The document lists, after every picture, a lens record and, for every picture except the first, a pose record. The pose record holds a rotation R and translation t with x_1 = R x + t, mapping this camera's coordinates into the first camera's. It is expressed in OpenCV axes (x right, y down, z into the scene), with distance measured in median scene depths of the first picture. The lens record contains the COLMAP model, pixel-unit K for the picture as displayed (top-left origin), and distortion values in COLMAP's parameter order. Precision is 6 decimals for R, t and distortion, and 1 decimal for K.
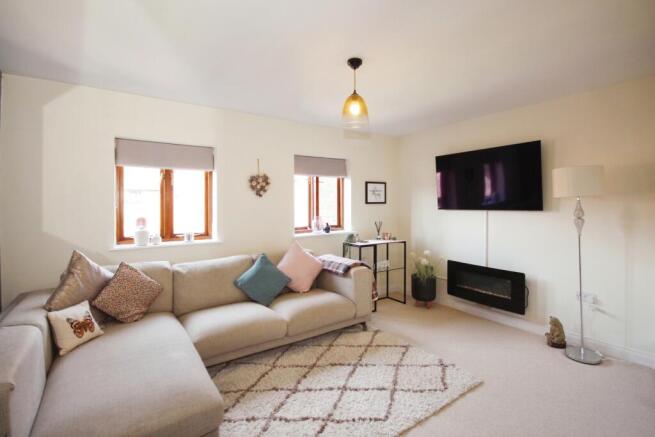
lens RADIAL K [[313.7, 0, 328.1], [0, 313.7, 216.1], [0, 0, 1]] dist [0.017701, -0.003908]
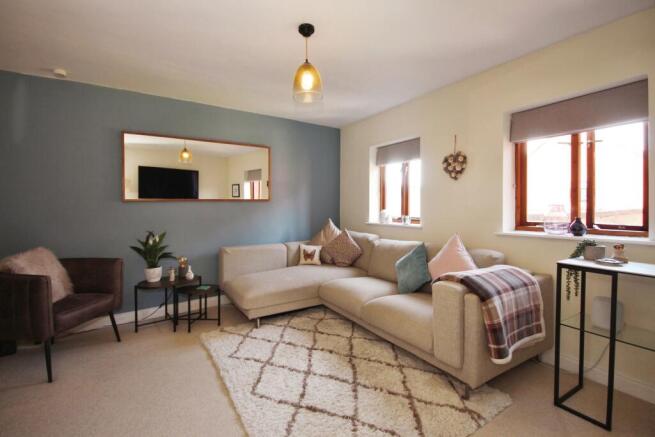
lens RADIAL K [[313.7, 0, 335.4], [0, 313.7, 209.3], [0, 0, 1]] dist [0.017701, -0.003908]
pose [[-0.056593, 0.029567, -0.997959, 0.815433], [-0.016935, 0.999389, 0.030570, -0.001257], [0.998254, 0.018631, -0.056058, 0.900869]]
